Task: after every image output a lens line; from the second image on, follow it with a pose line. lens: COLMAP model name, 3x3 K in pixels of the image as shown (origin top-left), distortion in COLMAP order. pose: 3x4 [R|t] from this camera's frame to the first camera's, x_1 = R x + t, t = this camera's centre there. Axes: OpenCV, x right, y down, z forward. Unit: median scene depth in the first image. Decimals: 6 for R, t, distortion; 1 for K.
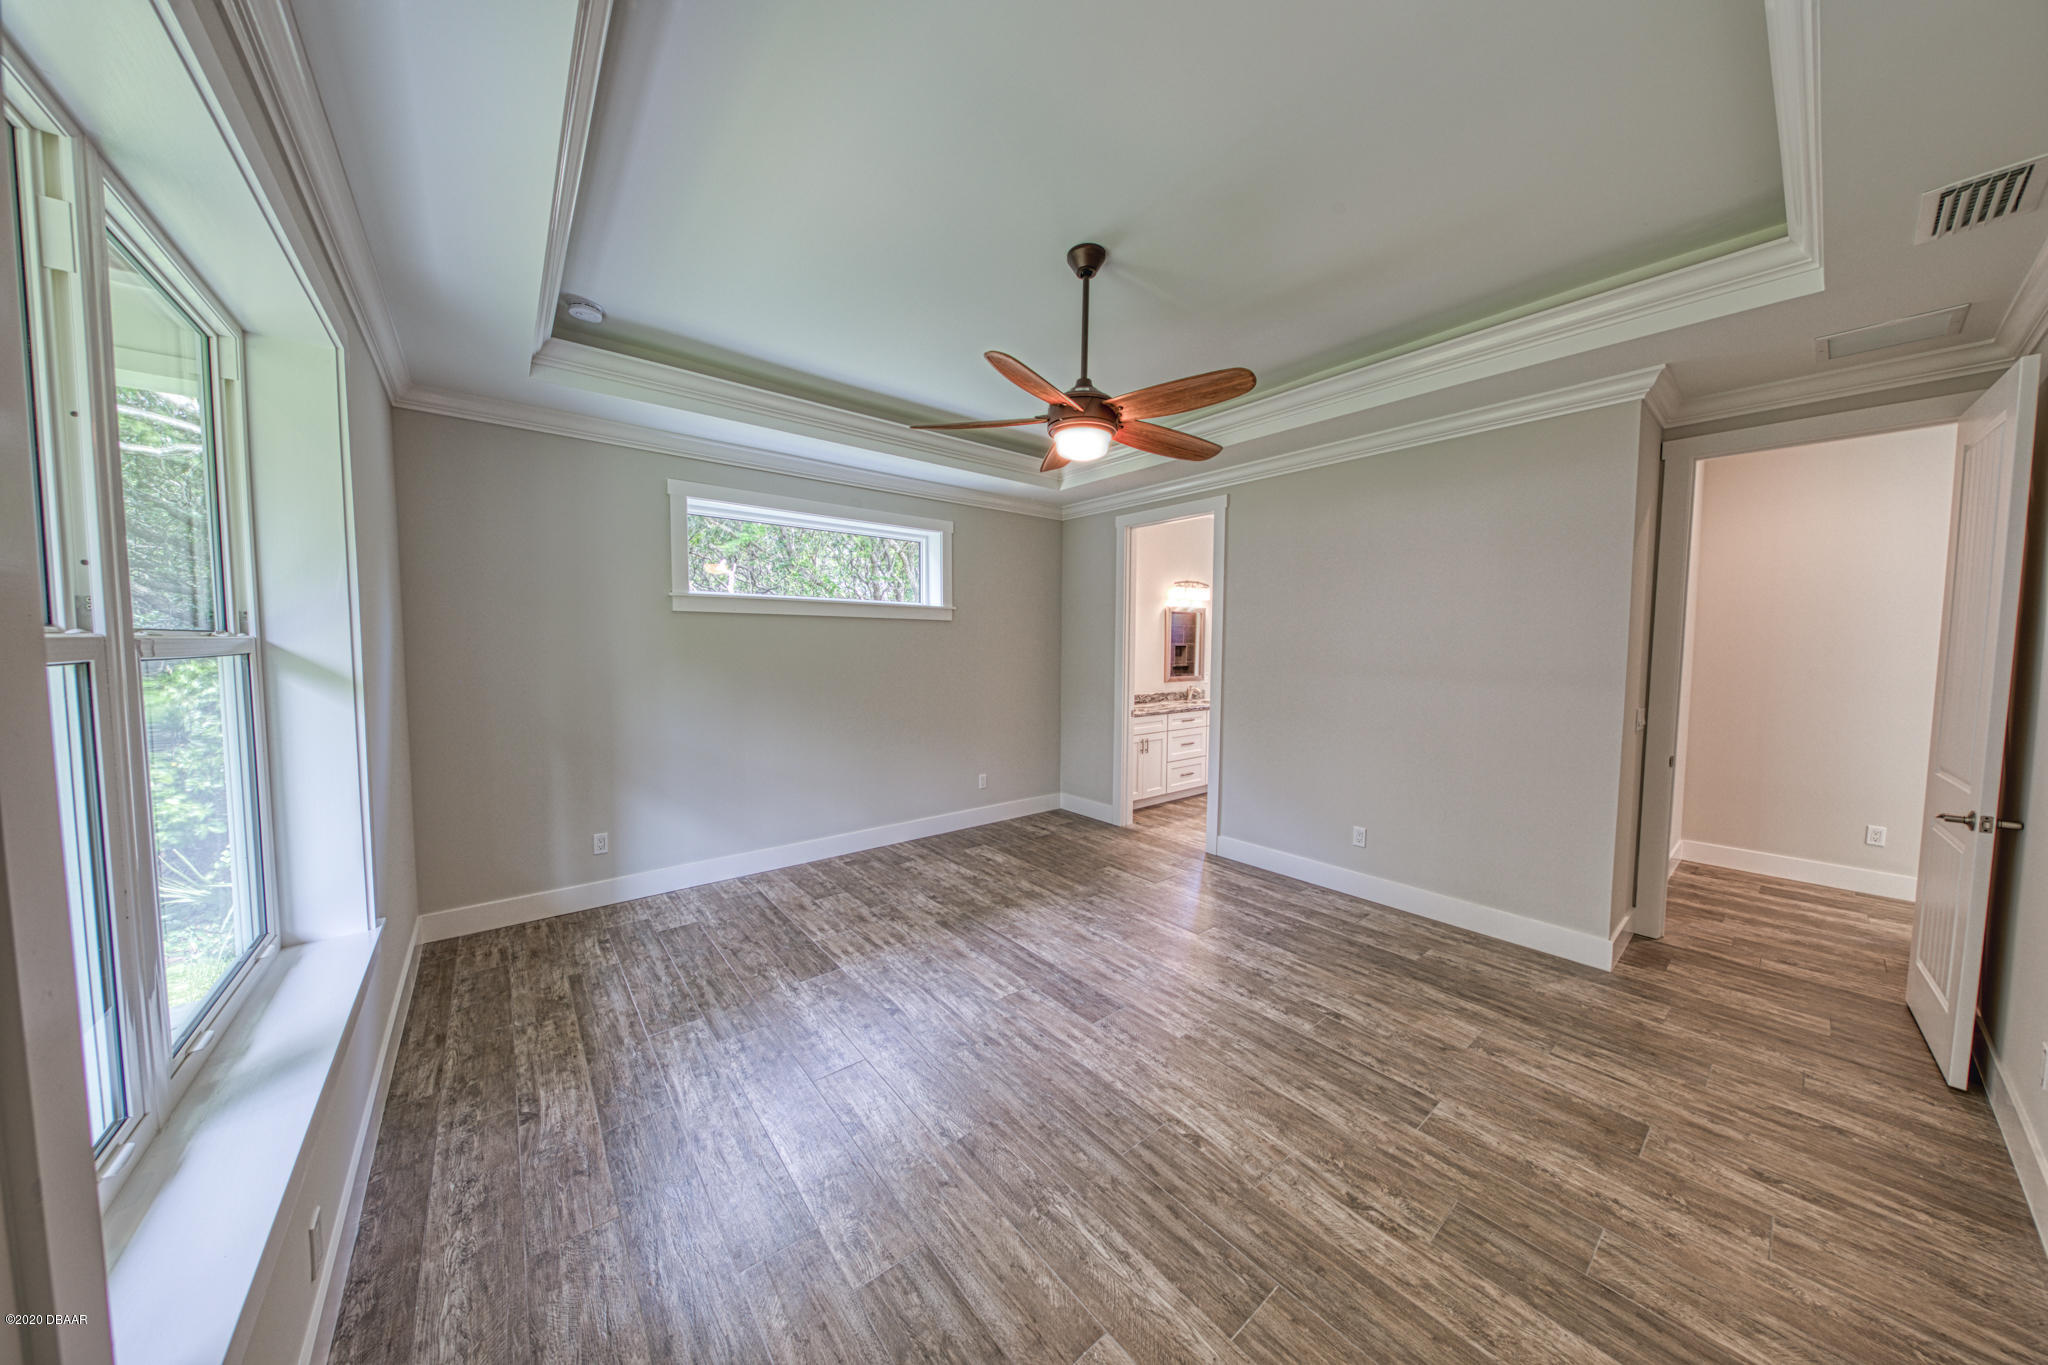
lens RADIAL K [[657.2, 0, 1026.1], [0, 657.2, 674.5], [0, 0, 1]] dist [-0.000273, -0.001985]
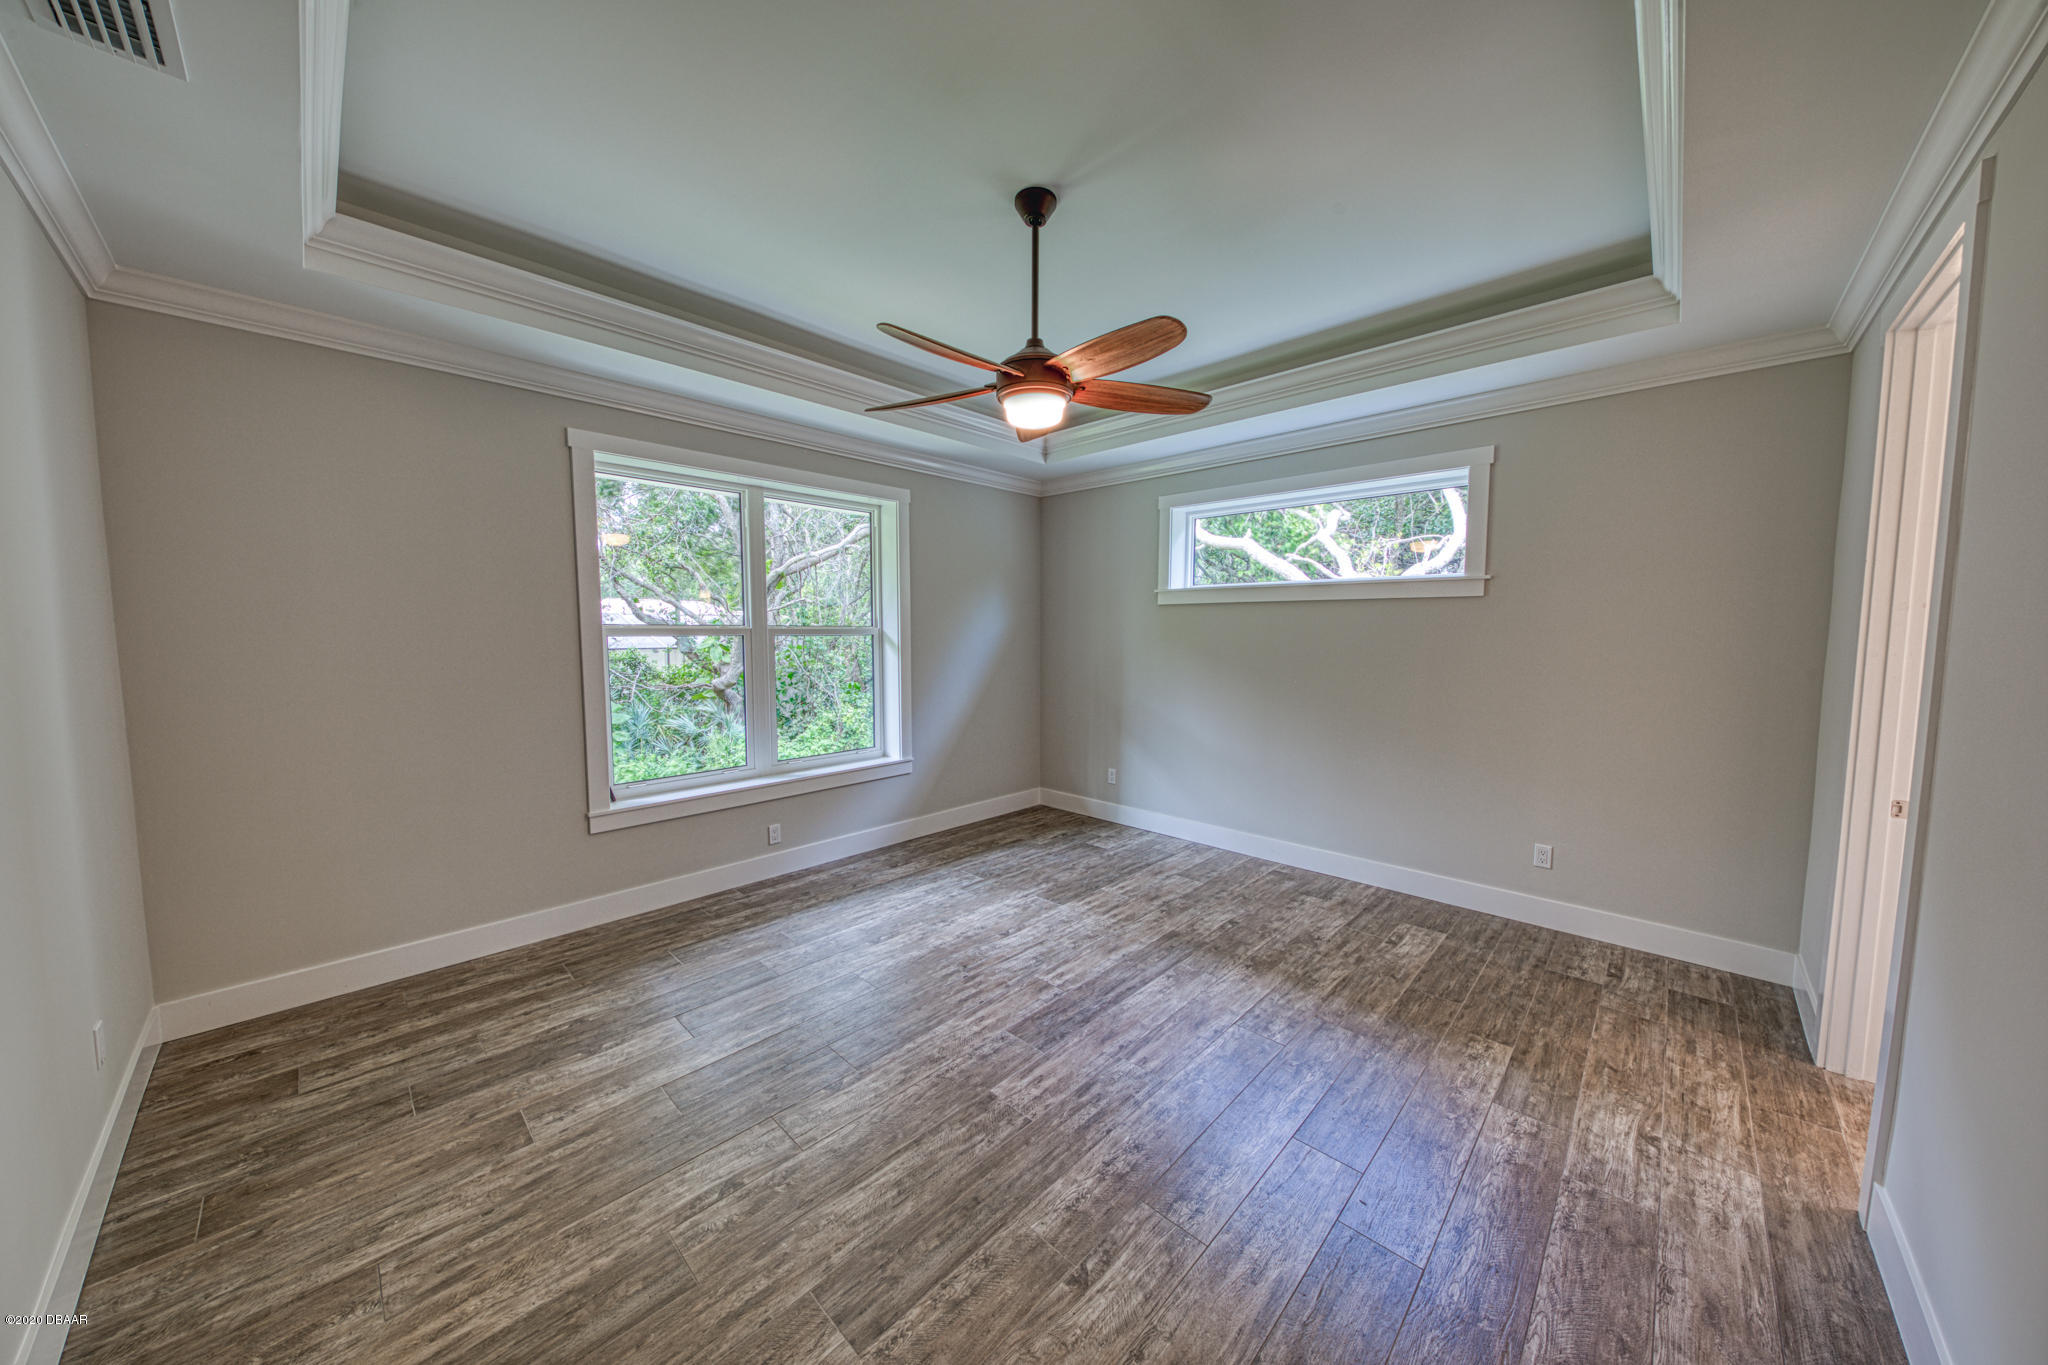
lens RADIAL K [[698.3, 0, 1025.0], [0, 698.3, 691.7], [0, 0, 1]] dist [0.001817, -0.000379]
pose [[0.103616, 0.087112, -0.990795, 0.853526], [-0.050870, 0.995318, 0.082189, -0.035476], [0.993316, 0.041886, 0.107562, 0.717349]]
